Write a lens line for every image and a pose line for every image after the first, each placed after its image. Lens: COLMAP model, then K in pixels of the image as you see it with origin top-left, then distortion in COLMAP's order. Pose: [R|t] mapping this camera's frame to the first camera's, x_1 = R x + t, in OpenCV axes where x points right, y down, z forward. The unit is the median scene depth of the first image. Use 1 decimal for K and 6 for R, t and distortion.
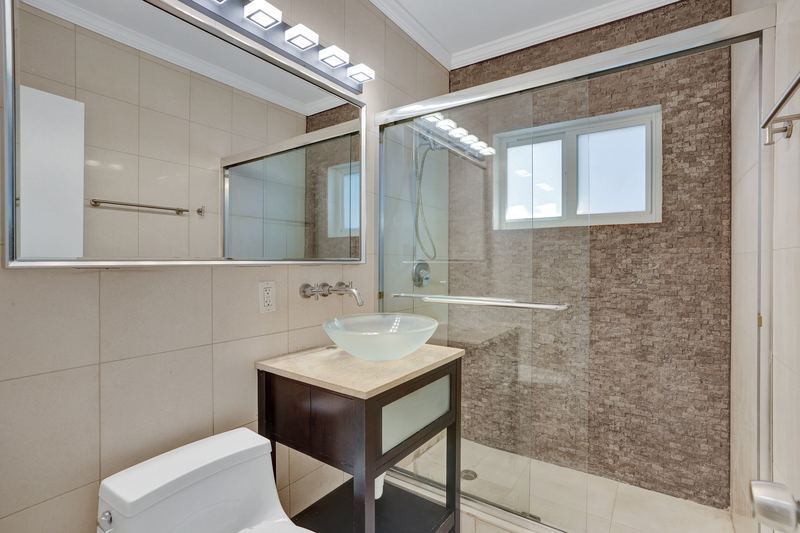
lens RADIAL K [[384.3, 0, 404.2], [0, 384.3, 265.7], [0, 0, 1]] dist [-0.059224, 0.030423]
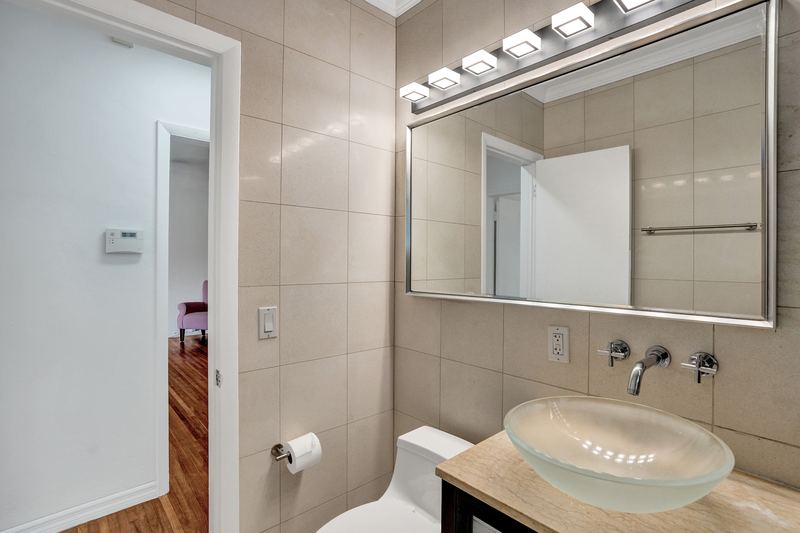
lens RADIAL K [[384.3, 0, 404.2], [0, 384.3, 265.7], [0, 0, 1]] dist [-0.059224, 0.030423]
pose [[-0.229344, 0.007020, -0.973320, 0.574689], [-0.020599, 0.999715, 0.012064, -0.102827], [0.973127, 0.022816, -0.229134, 0.856596]]
